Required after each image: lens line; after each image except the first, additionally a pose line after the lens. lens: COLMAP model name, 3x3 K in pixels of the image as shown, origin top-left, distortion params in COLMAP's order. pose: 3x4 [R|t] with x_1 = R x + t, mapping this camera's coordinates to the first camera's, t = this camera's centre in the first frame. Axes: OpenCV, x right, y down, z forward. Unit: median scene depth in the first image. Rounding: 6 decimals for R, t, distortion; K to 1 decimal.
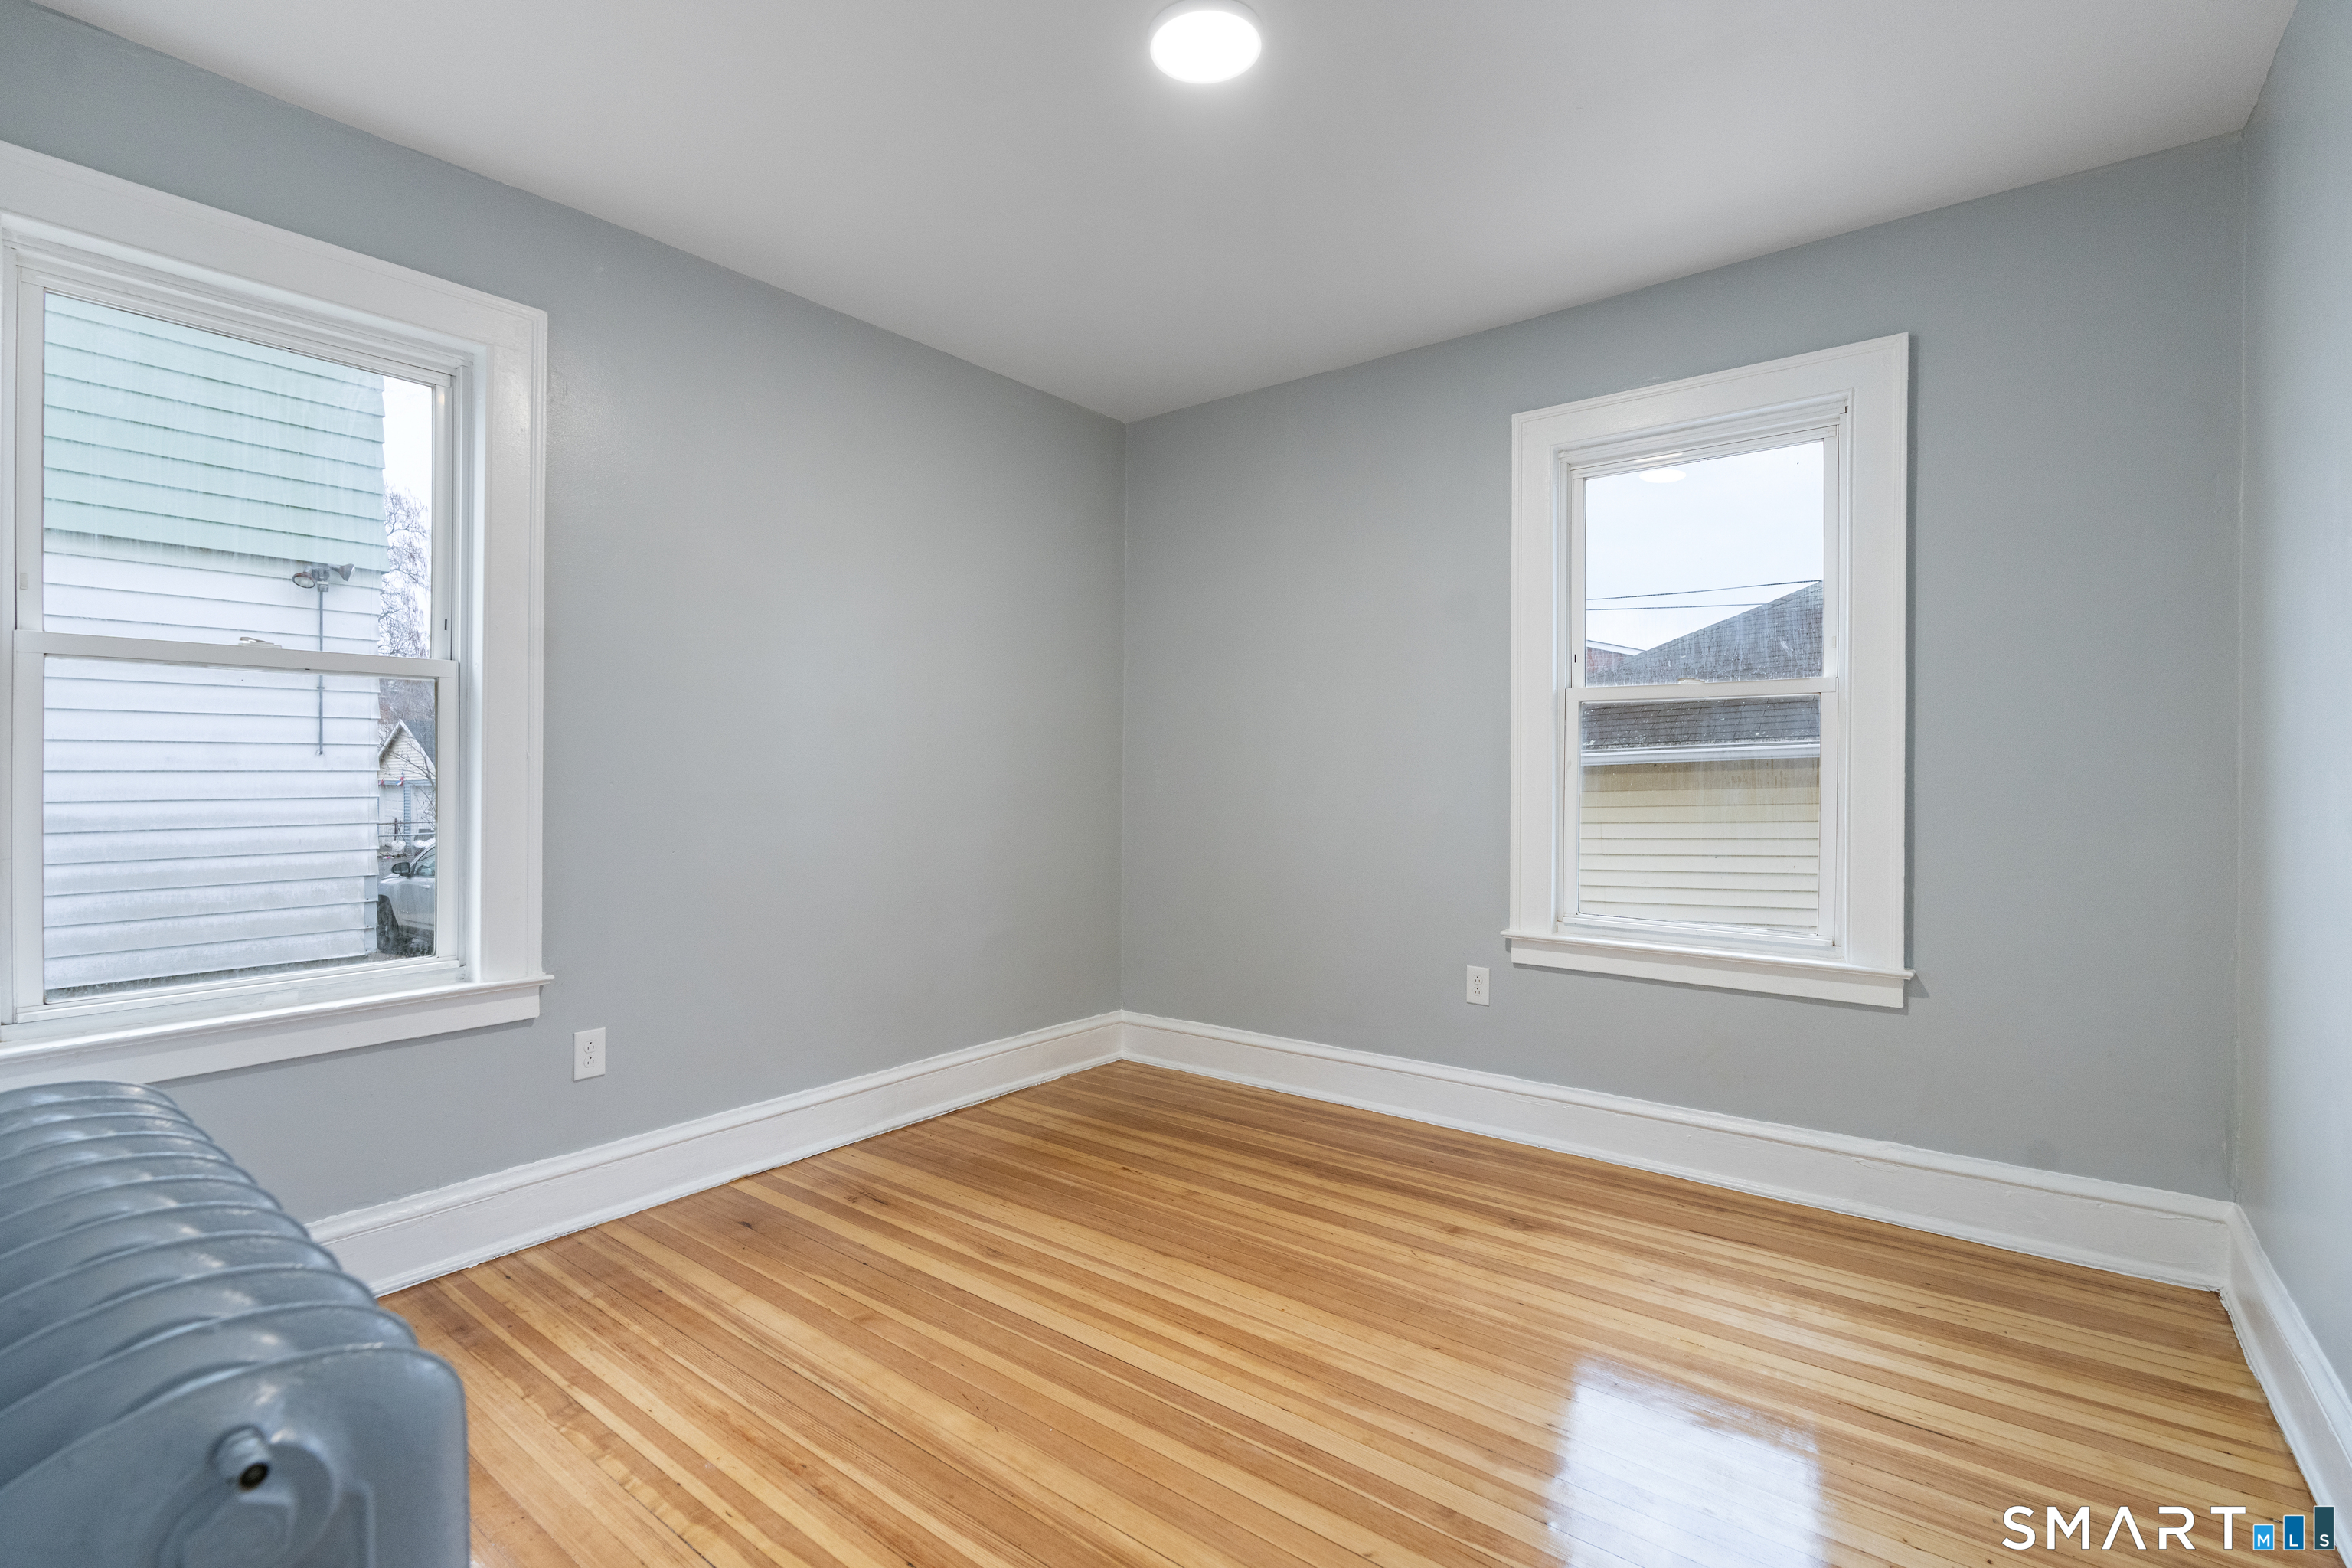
lens RADIAL K [[1078.5, 0, 1162.7], [0, 1078.5, 777.4], [0, 0, 1]] dist [0.001103, 0.001985]
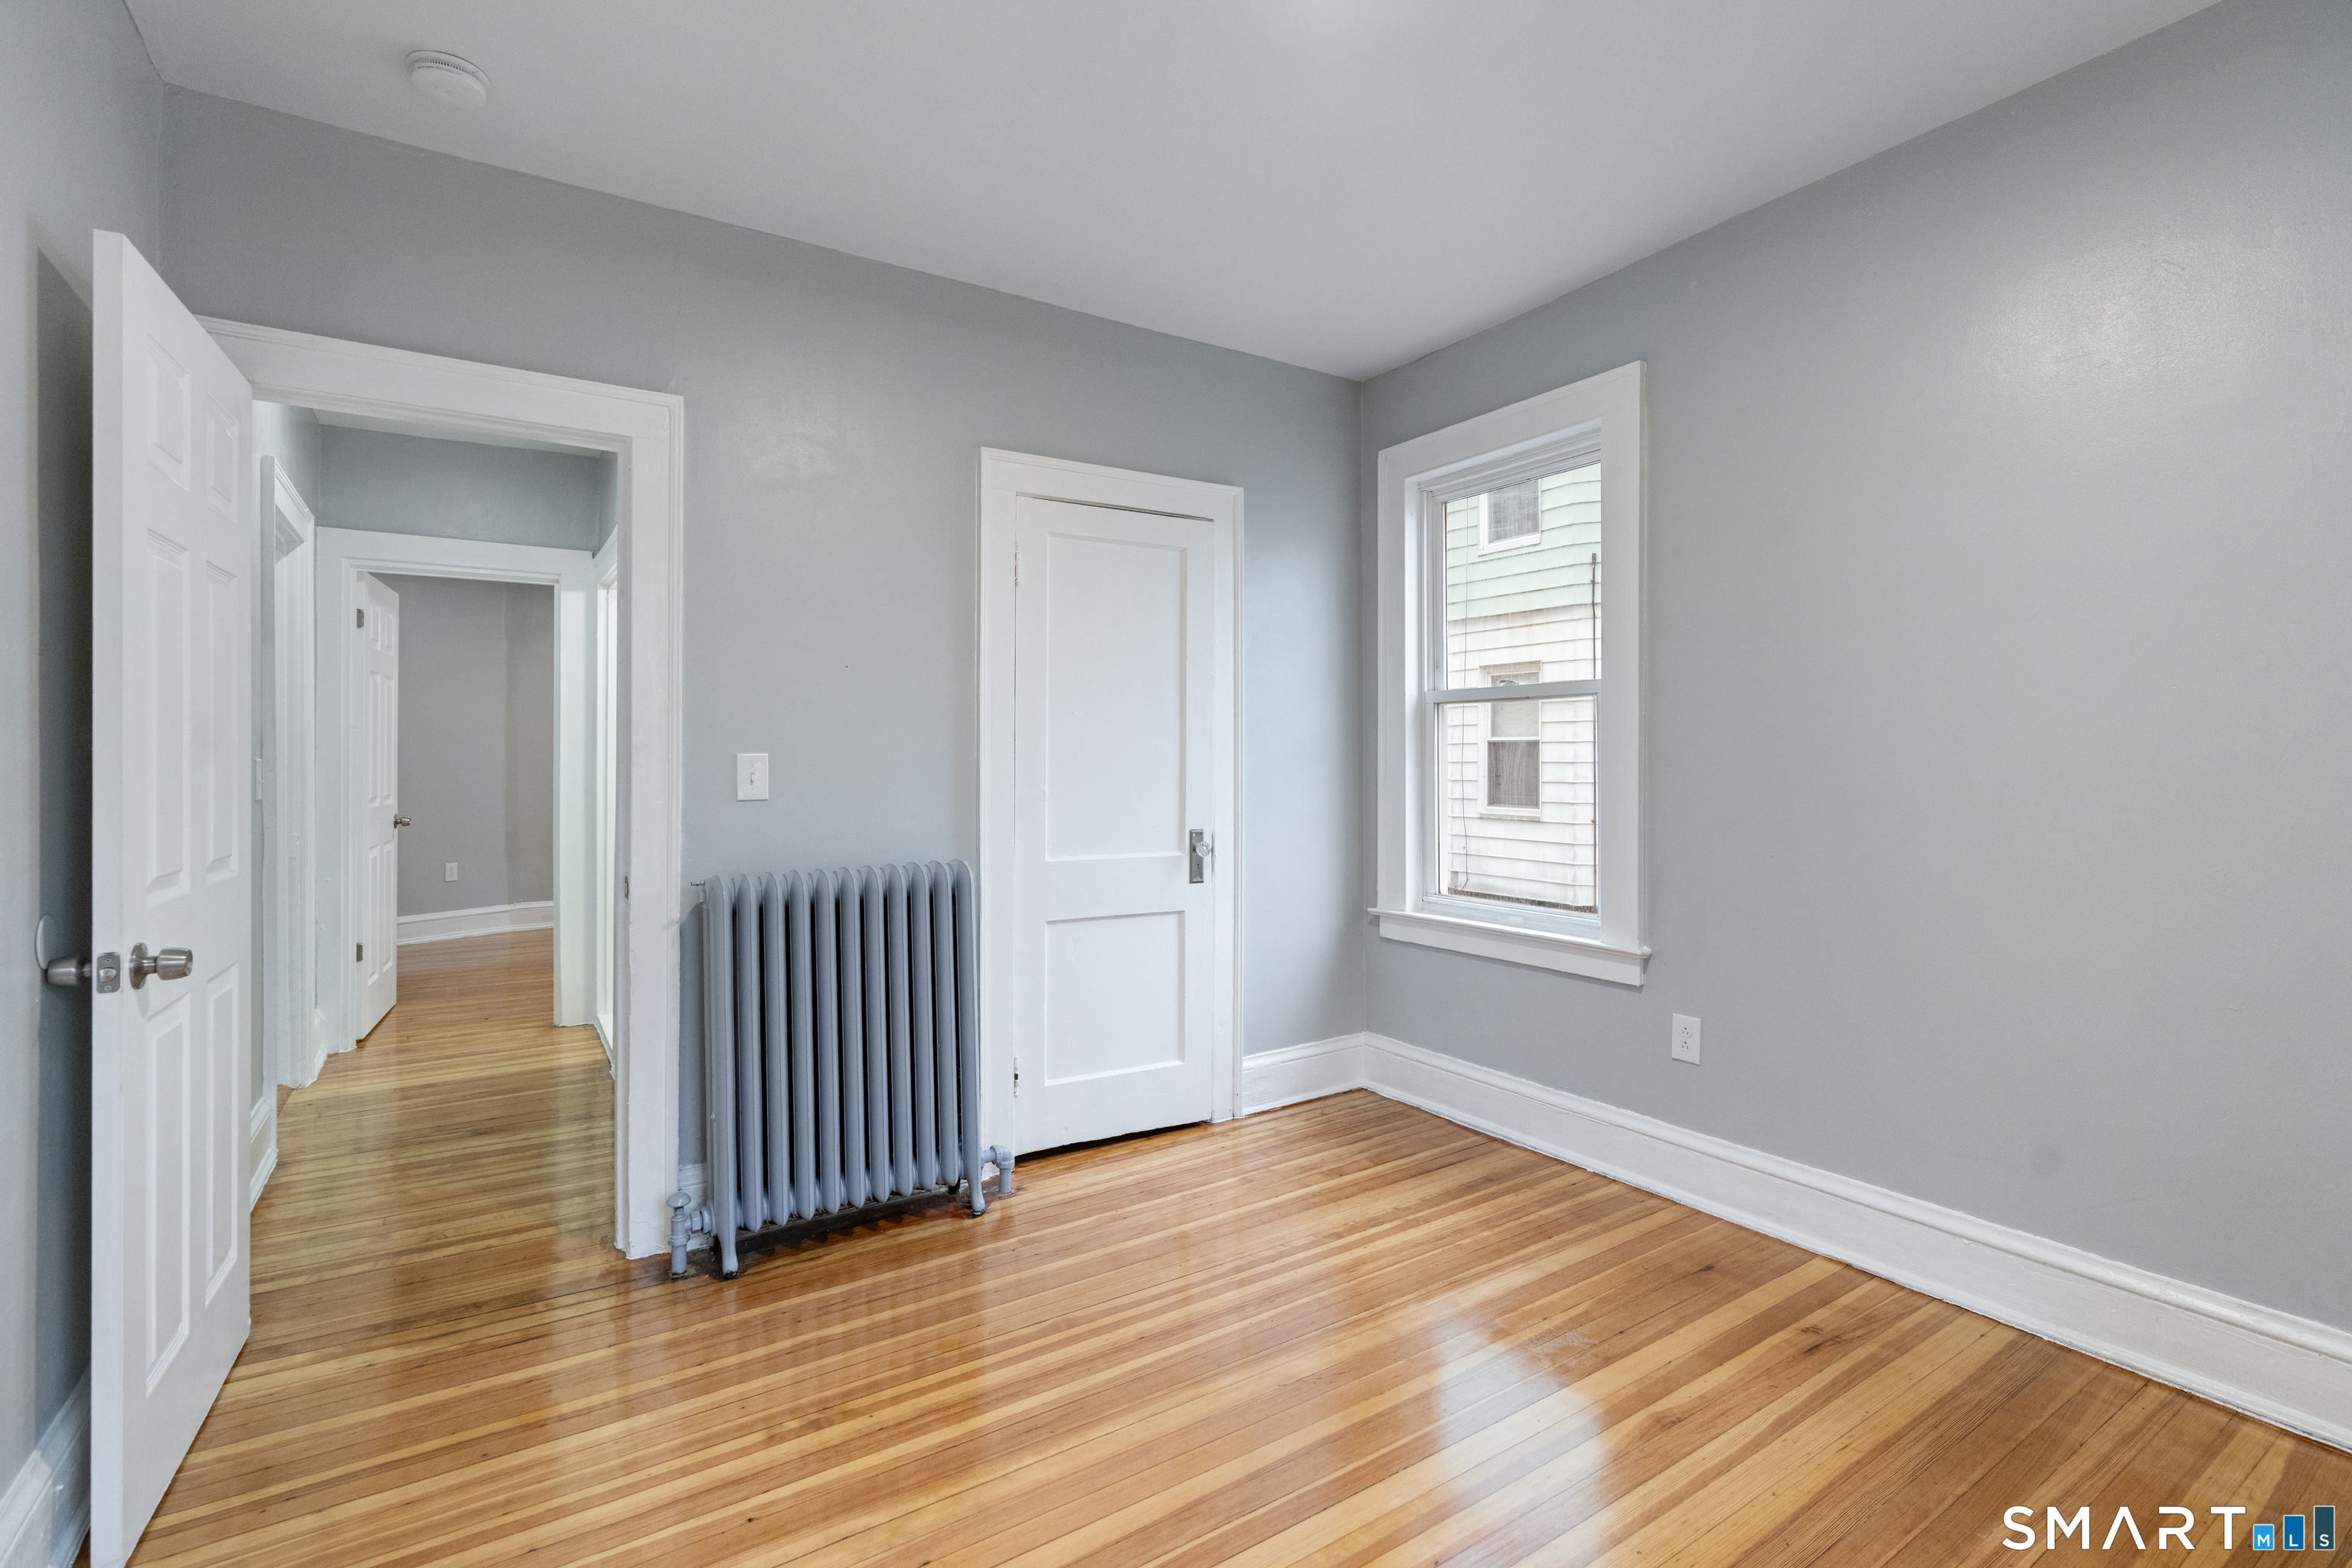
lens RADIAL K [[1078.5, 0, 1149.0], [0, 1078.5, 755.1], [0, 0, 1]] dist [0.001103, 0.001985]
pose [[-0.348536, -0.006257, -0.937275, 0.672396], [-0.003643, 0.999979, -0.005321, -0.011881], [0.937288, 0.001560, -0.348551, 0.931577]]
